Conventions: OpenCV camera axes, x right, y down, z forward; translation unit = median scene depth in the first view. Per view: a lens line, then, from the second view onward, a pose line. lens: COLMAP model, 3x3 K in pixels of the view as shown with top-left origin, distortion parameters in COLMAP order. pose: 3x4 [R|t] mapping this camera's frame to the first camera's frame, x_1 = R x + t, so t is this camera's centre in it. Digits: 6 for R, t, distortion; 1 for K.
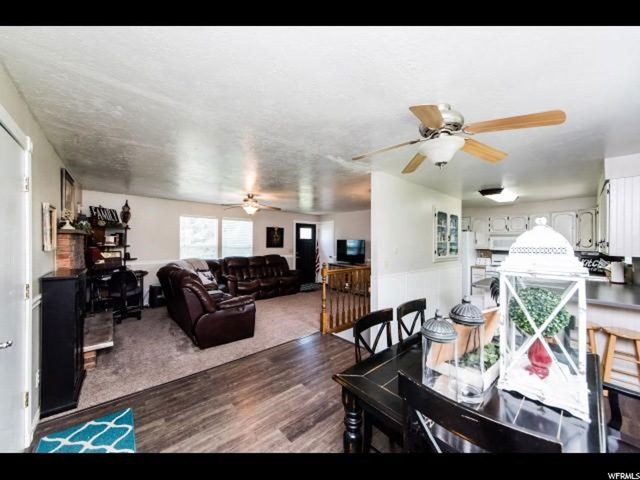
lens RADIAL K [[245.7, 0, 319.1], [0, 245.7, 239.2], [0, 0, 1]] dist [-0.006905, 0.001126]
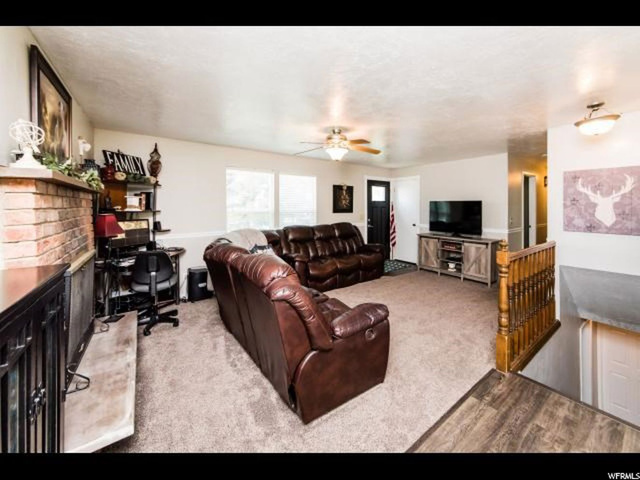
lens RADIAL K [[245.7, 0, 306.1], [0, 245.7, 205.8], [0, 0, 1]] dist [-0.006905, 0.001126]
pose [[0.993520, -0.009387, -0.113267, -0.293453], [0.009755, 0.999949, 0.002699, 0.013776], [0.113235, -0.003786, 0.993561, 0.367413]]
